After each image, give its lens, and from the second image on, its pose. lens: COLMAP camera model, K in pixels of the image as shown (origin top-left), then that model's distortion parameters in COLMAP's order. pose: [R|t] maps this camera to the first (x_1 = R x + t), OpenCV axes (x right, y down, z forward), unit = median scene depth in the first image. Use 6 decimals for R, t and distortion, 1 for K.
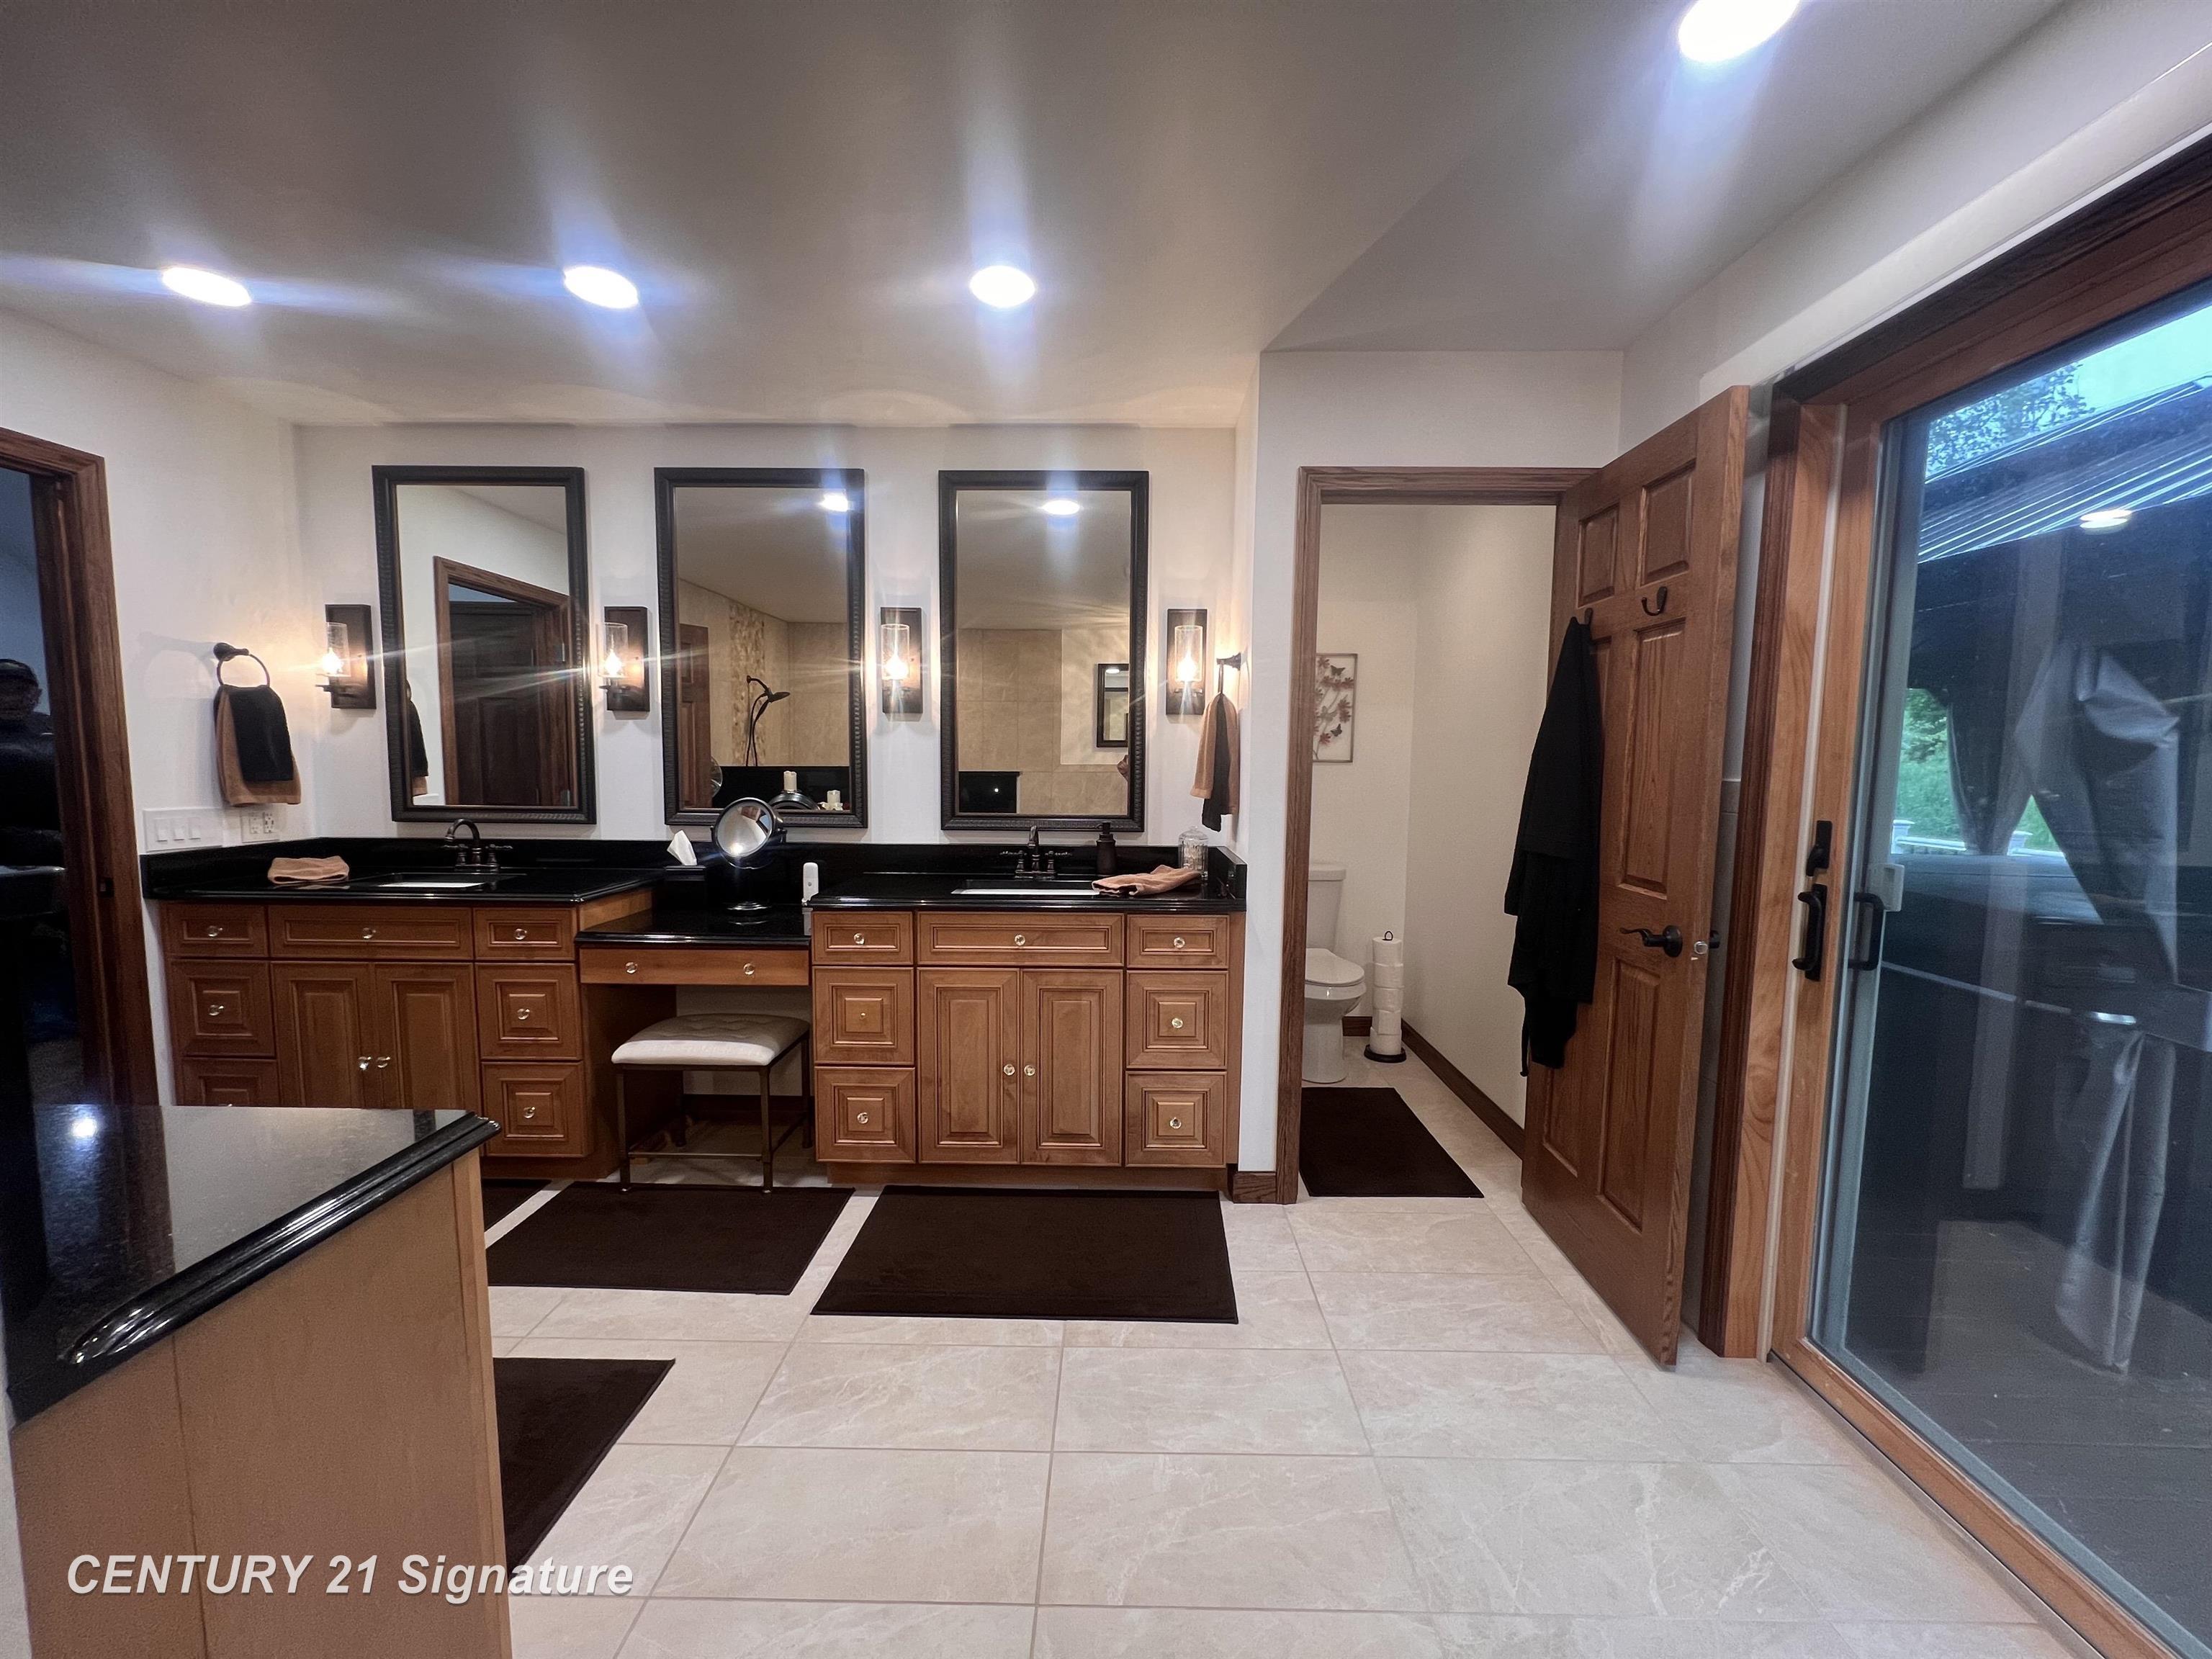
lens RADIAL K [[872.1, 0, 1114.1], [0, 872.1, 833.3], [0, 0, 1]] dist [0.000772, -0.000289]
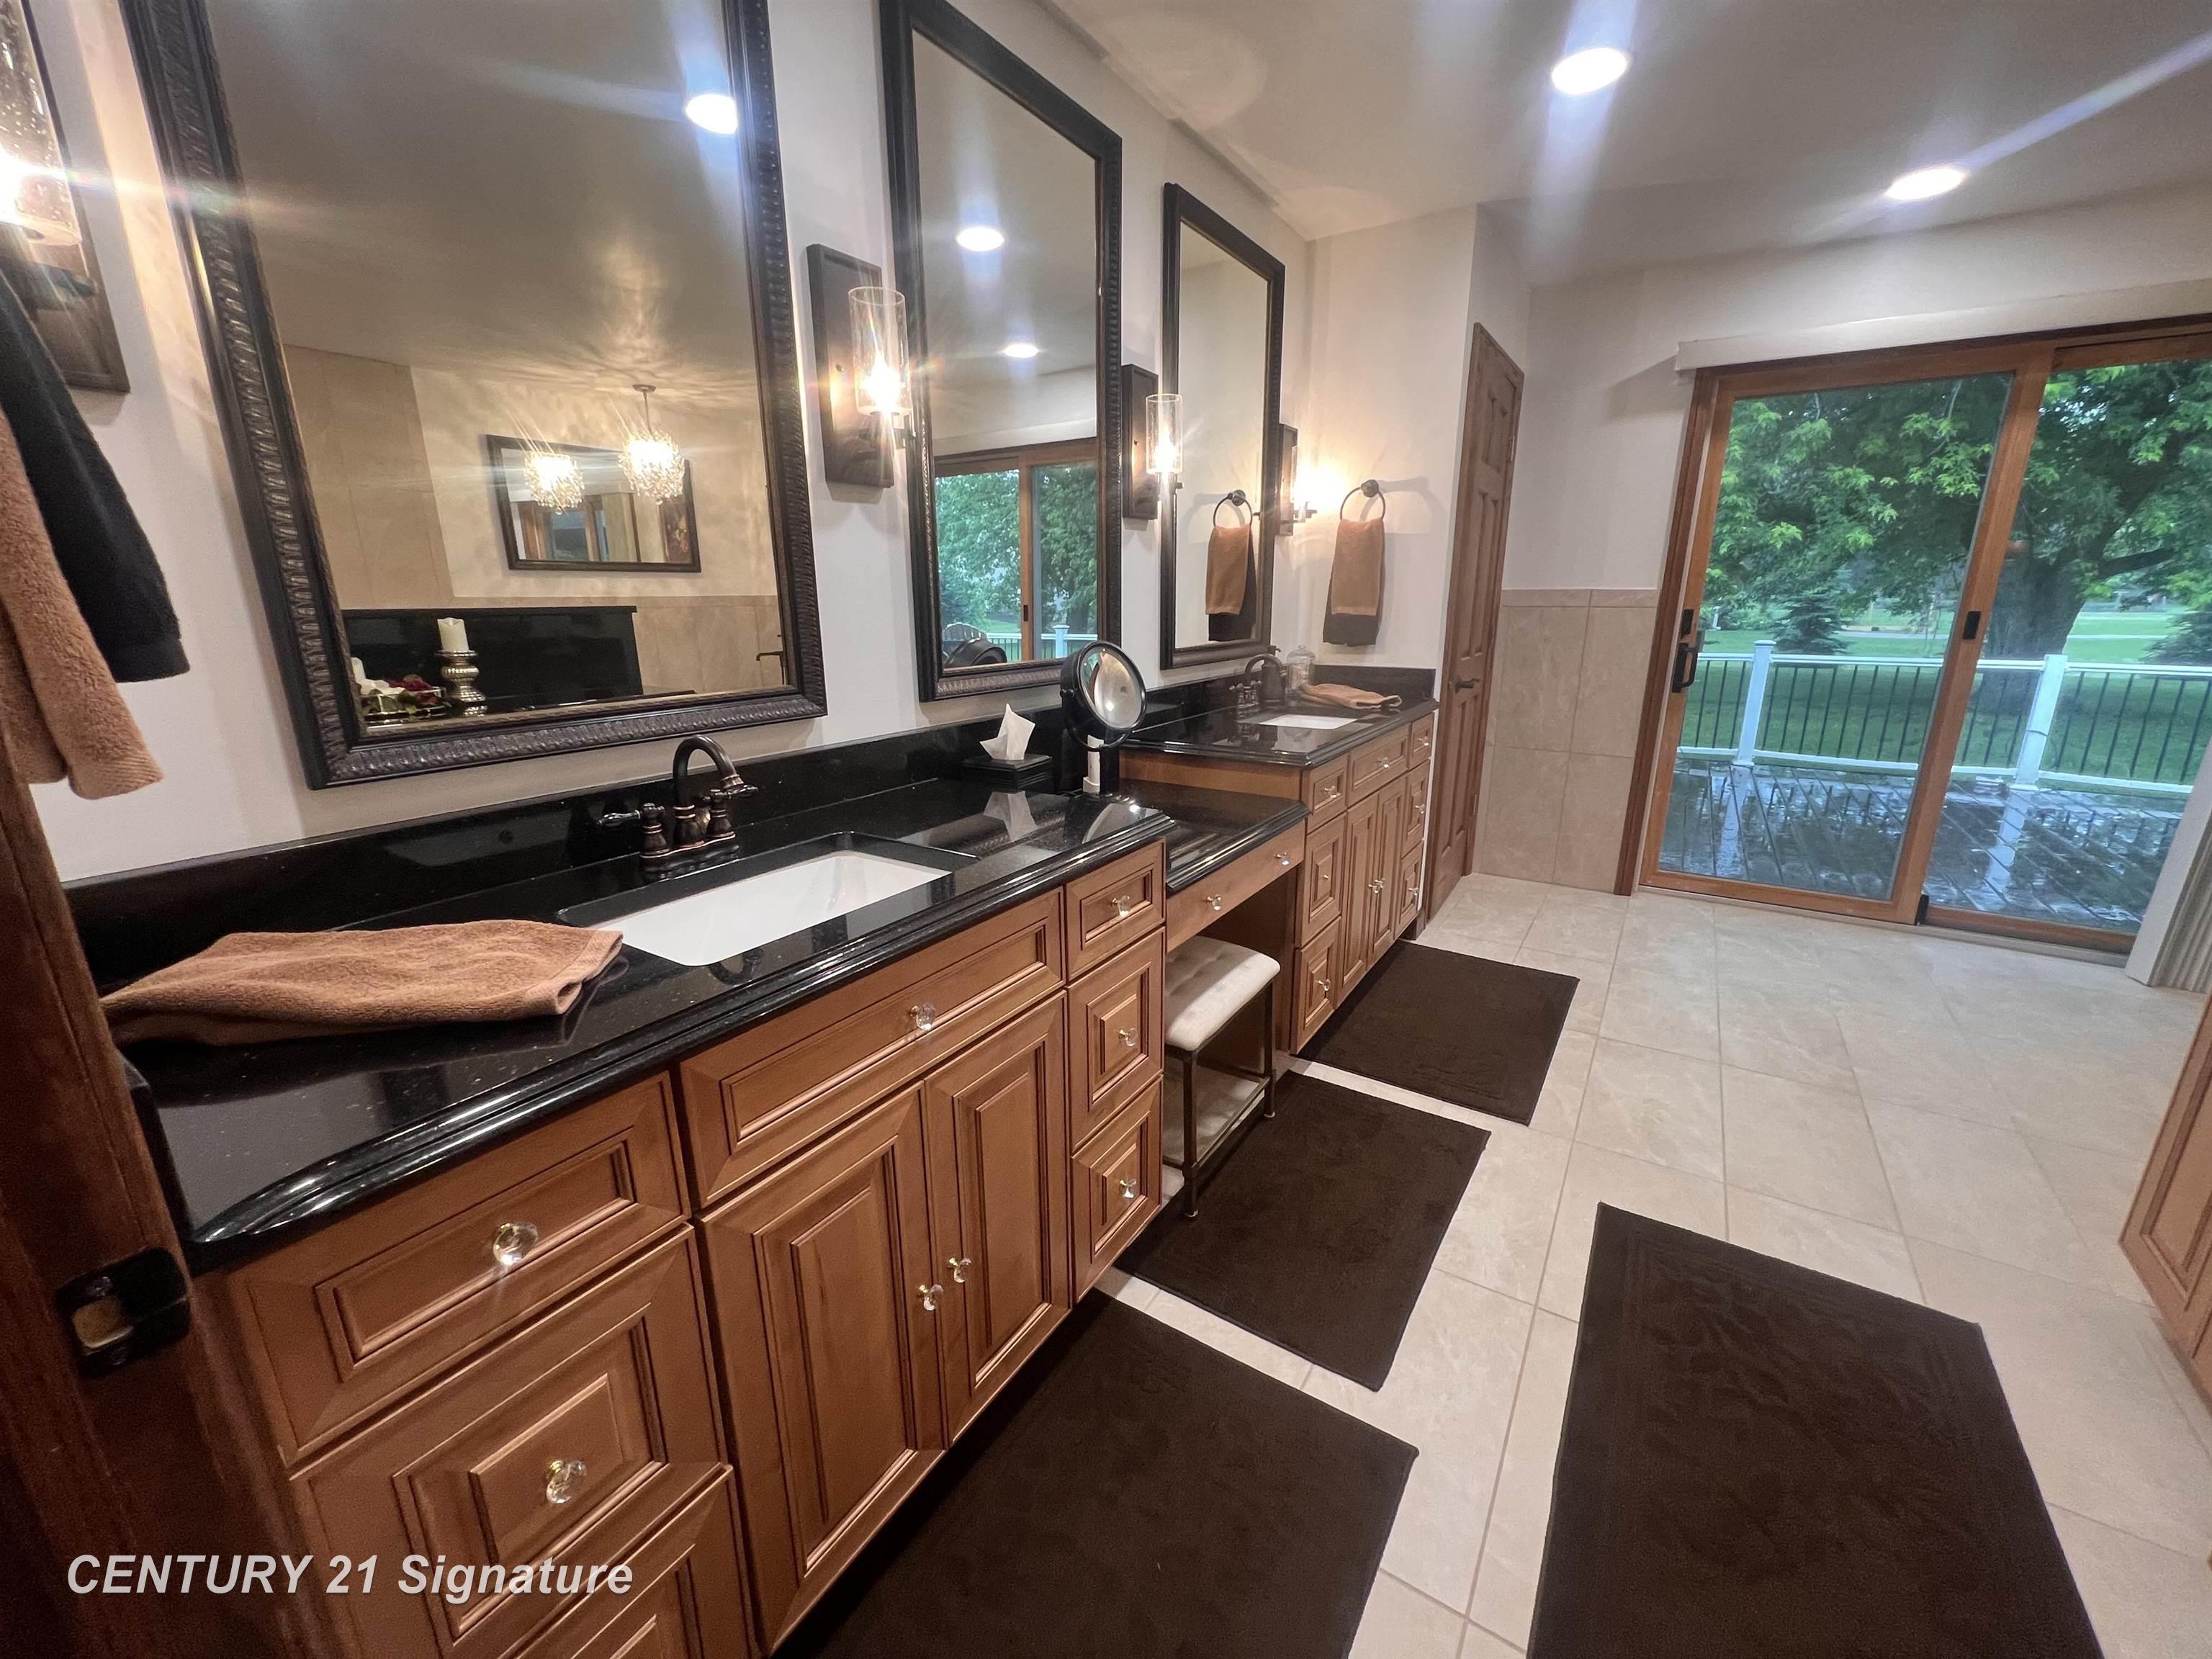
lens RADIAL K [[892.4, 0, 1105.3], [0, 892.4, 836.2], [0, 0, 1]] dist [-0.001708, 0.000235]
pose [[0.531236, -0.235303, 0.813893, -1.260778], [0.078911, 0.970224, 0.228994, -0.066280], [-0.843541, -0.057424, 0.533986, 0.780026]]
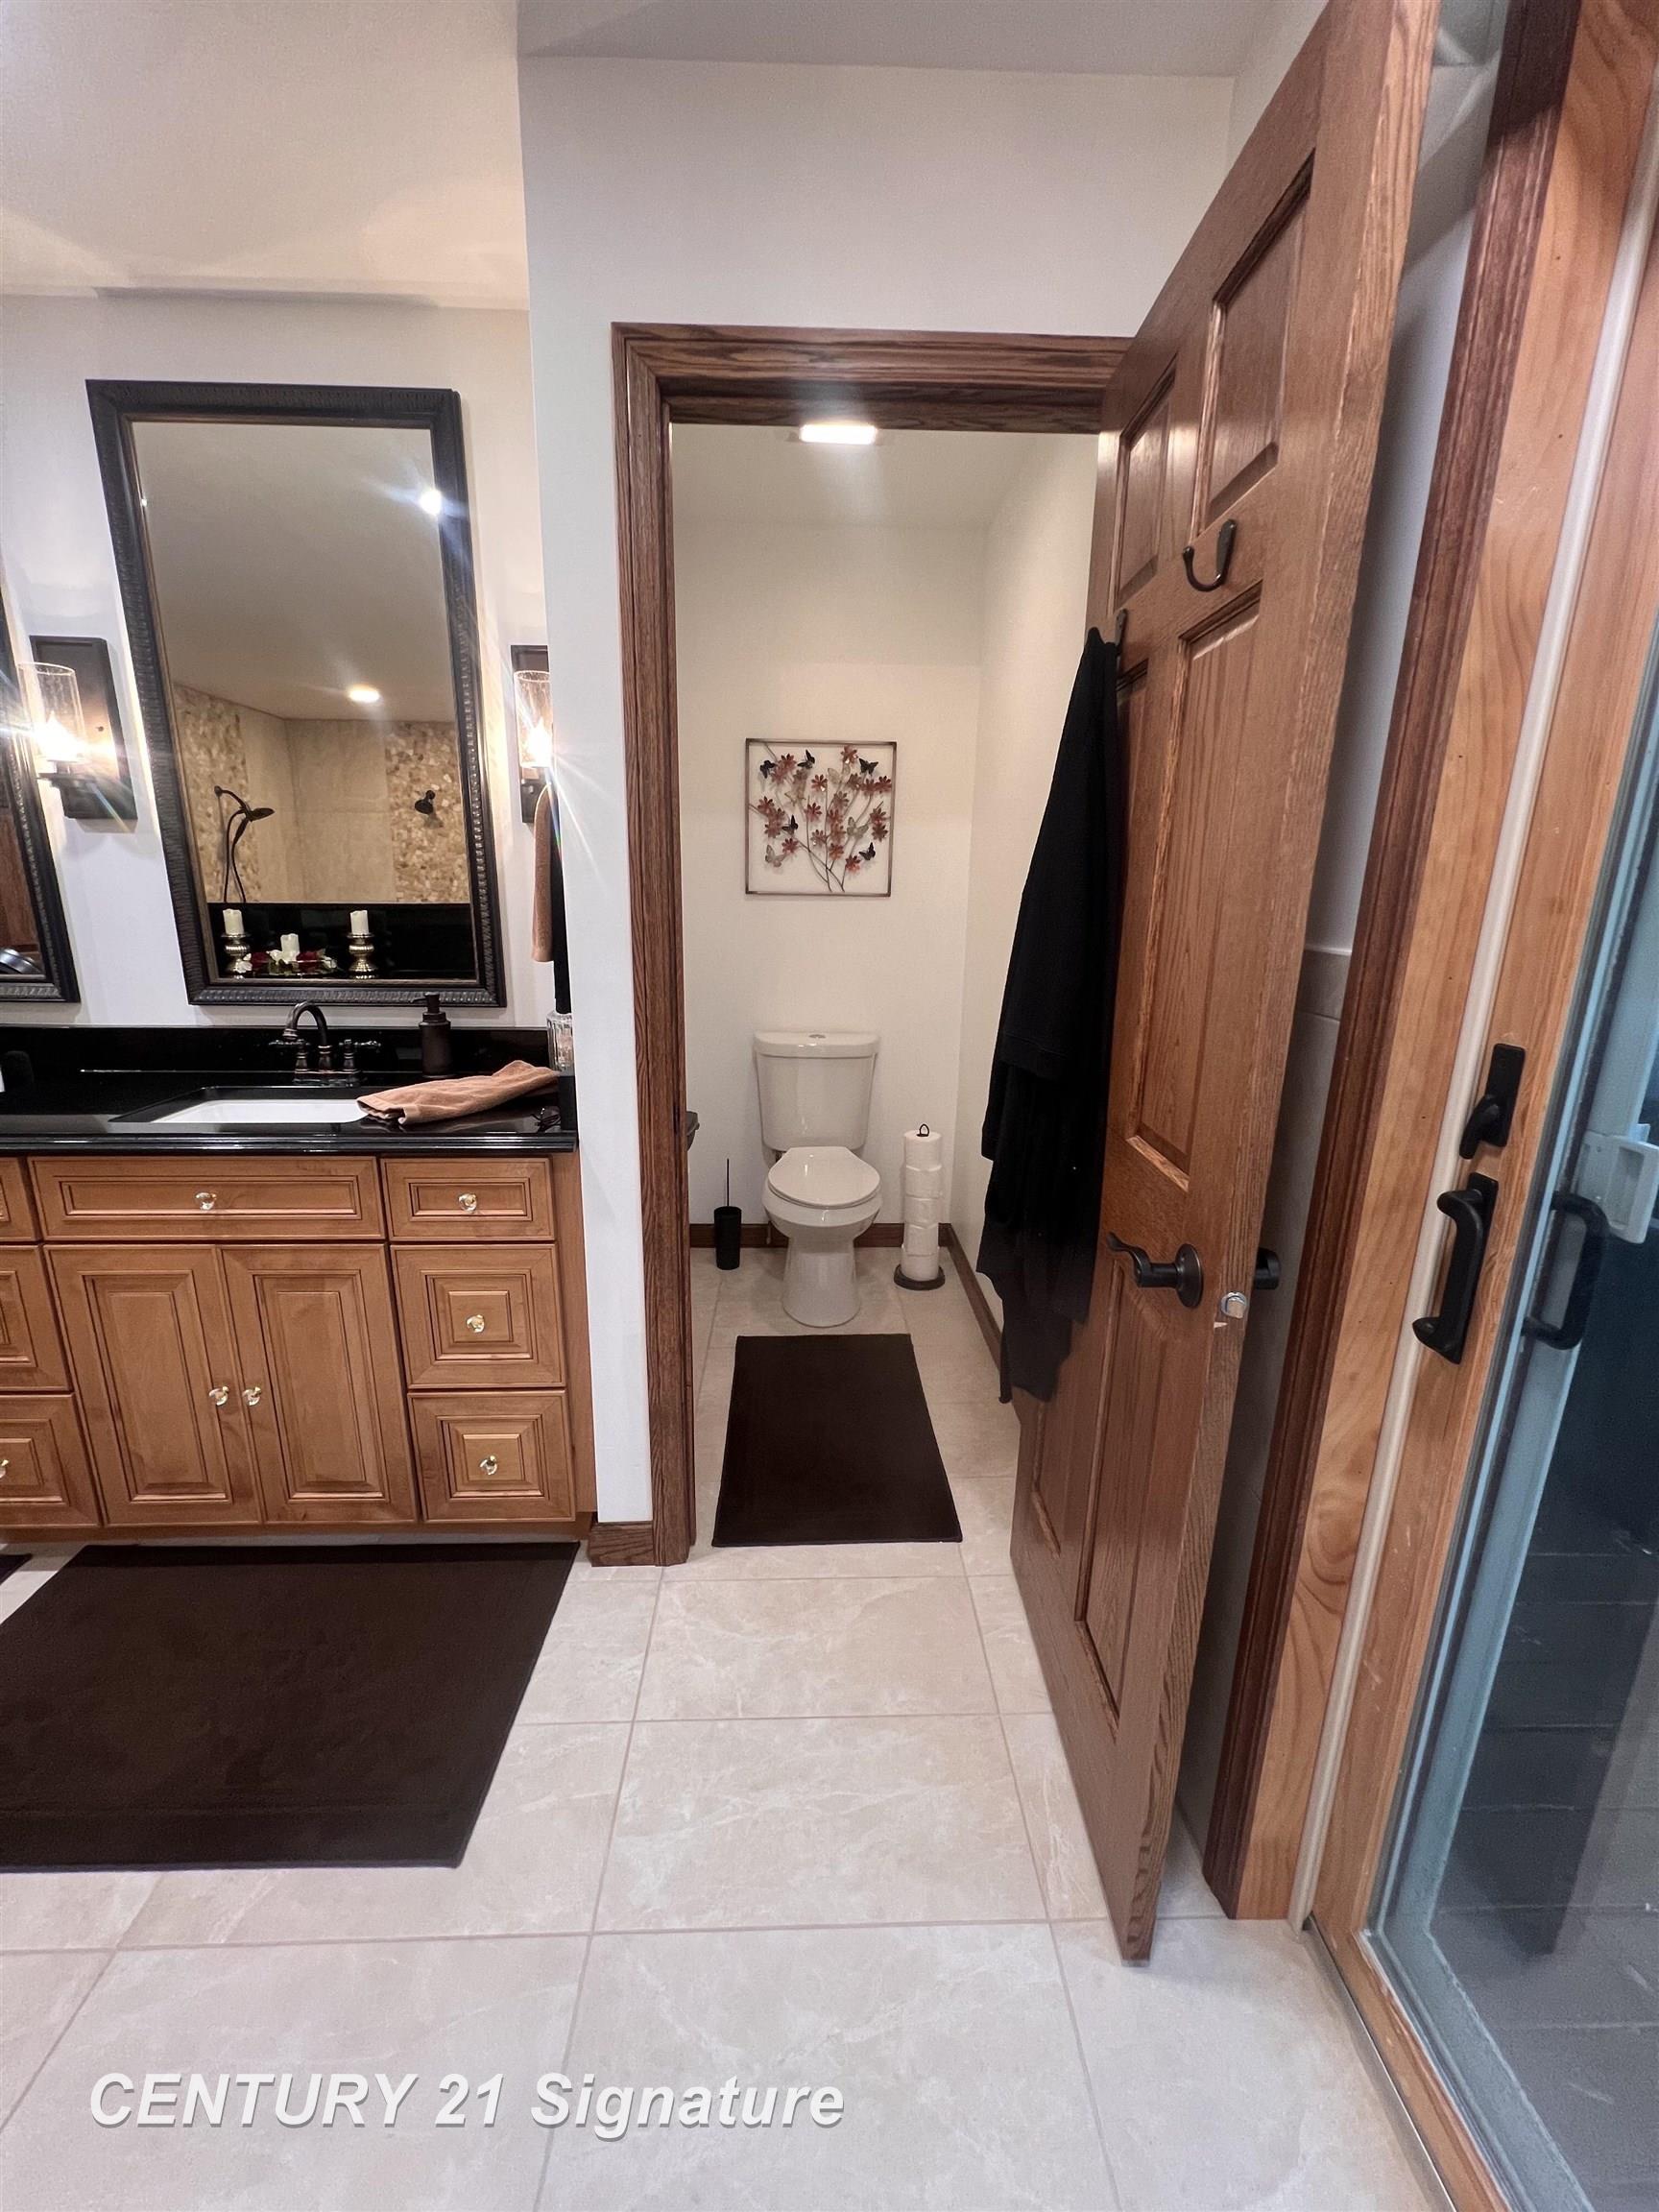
lens RADIAL K [[872.1, 0, 829.2], [0, 872.1, 1107.1], [0, 0, 1]] dist [0.000772, -0.000289]
pose [[0.999009, -0.009214, 0.043545, 0.331554], [0.001966, 0.986517, 0.163647, -0.045792], [-0.044466, -0.163399, 0.985558, 0.425149]]
